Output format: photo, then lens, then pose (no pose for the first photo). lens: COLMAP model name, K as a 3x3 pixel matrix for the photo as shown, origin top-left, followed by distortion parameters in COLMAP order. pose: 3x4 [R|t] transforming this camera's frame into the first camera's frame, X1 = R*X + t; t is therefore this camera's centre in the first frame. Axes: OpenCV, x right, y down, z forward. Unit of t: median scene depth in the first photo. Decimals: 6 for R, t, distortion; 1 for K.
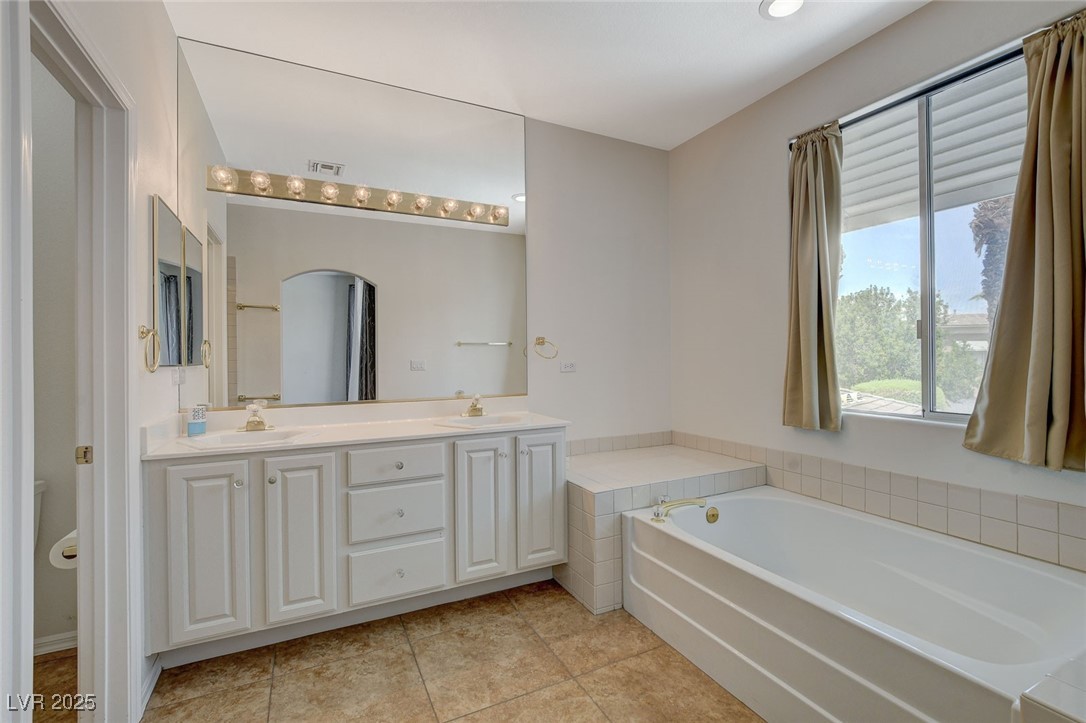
lens RADIAL K [[485.2, 0, 525.7], [0, 485.2, 353.5], [0, 0, 1]] dist [0.000588, 0.000267]
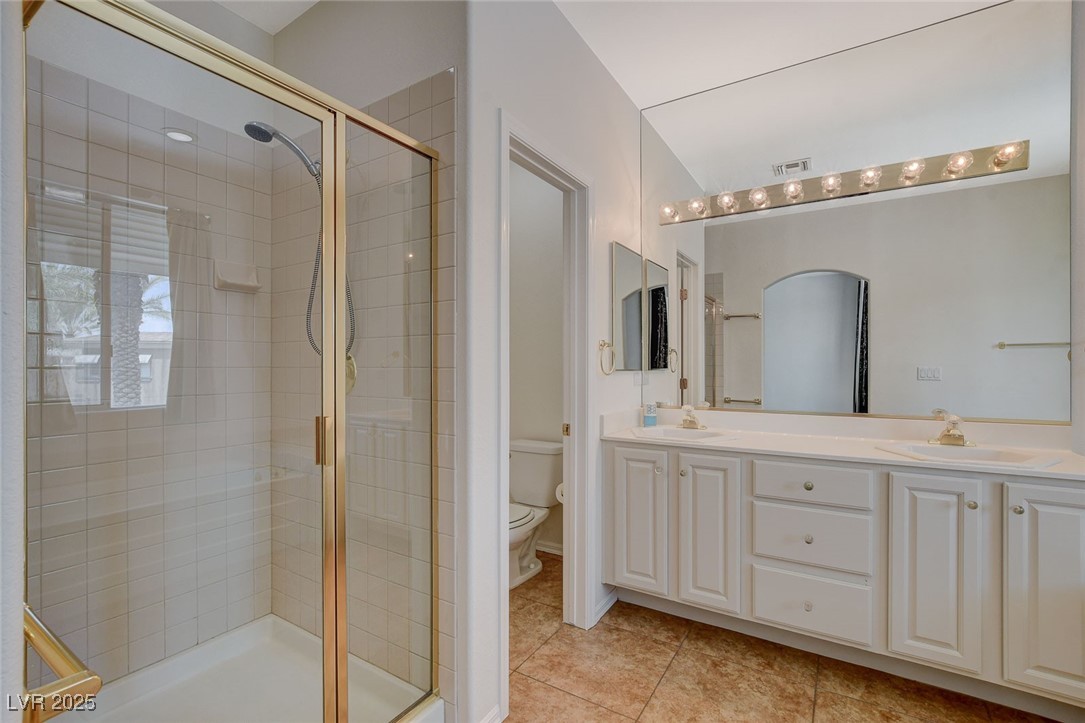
lens RADIAL K [[484.4, 0, 542.5], [0, 484.4, 361.5], [0, 0, 1]] dist [-0.002778, 0.000242]
pose [[0.537436, 0.001195, -0.843304, 0.234840], [0.002712, 0.999991, 0.003145, -0.002060], [0.843300, -0.003977, 0.537428, 0.113404]]
